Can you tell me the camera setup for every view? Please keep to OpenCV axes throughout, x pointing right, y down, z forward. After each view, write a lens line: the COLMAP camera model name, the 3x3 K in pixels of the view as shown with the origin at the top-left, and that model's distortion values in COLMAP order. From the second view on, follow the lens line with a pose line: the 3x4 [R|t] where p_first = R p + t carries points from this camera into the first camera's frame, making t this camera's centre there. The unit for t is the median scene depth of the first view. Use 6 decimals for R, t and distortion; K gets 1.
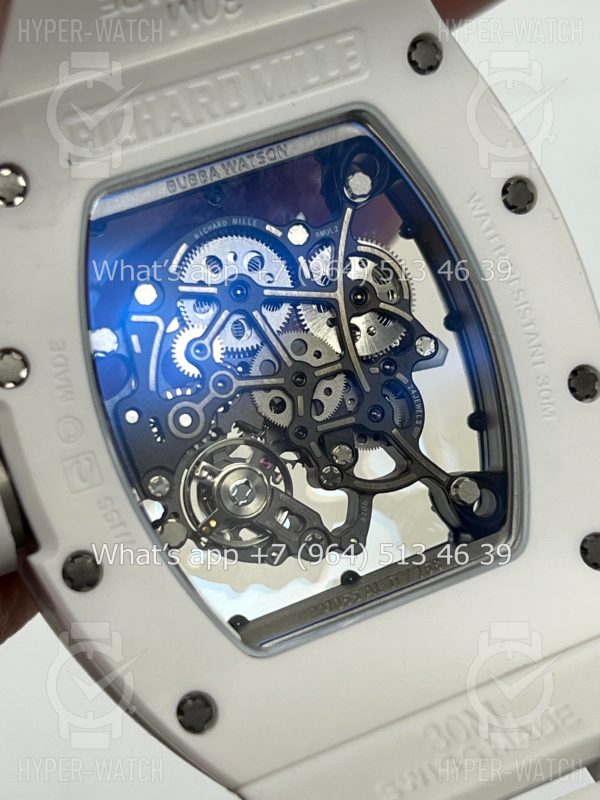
lens RADIAL K [[1902.3, 0, 300.0], [0, 1902.3, 400.0], [0, 0, 1]] dist [0.236438, -0.261796]
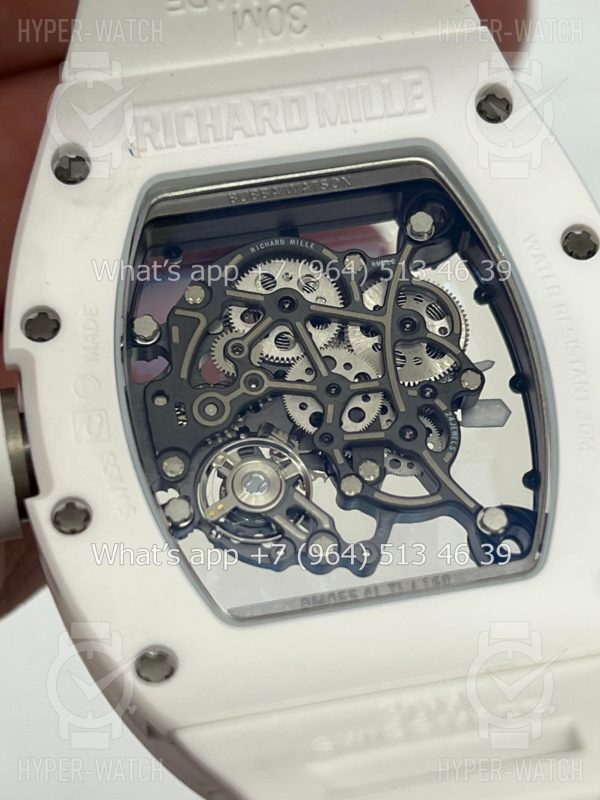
lens RADIAL K [[1902.3, 0, 300.0], [0, 1902.3, 400.0], [0, 0, 1]] dist [0.236438, -0.261796]
pose [[0.962553, 0.056434, -0.265153, 0.248633], [-0.144382, 0.934549, -0.325225, 0.322173], [0.229444, 0.351330, 0.907702, 0.092052]]
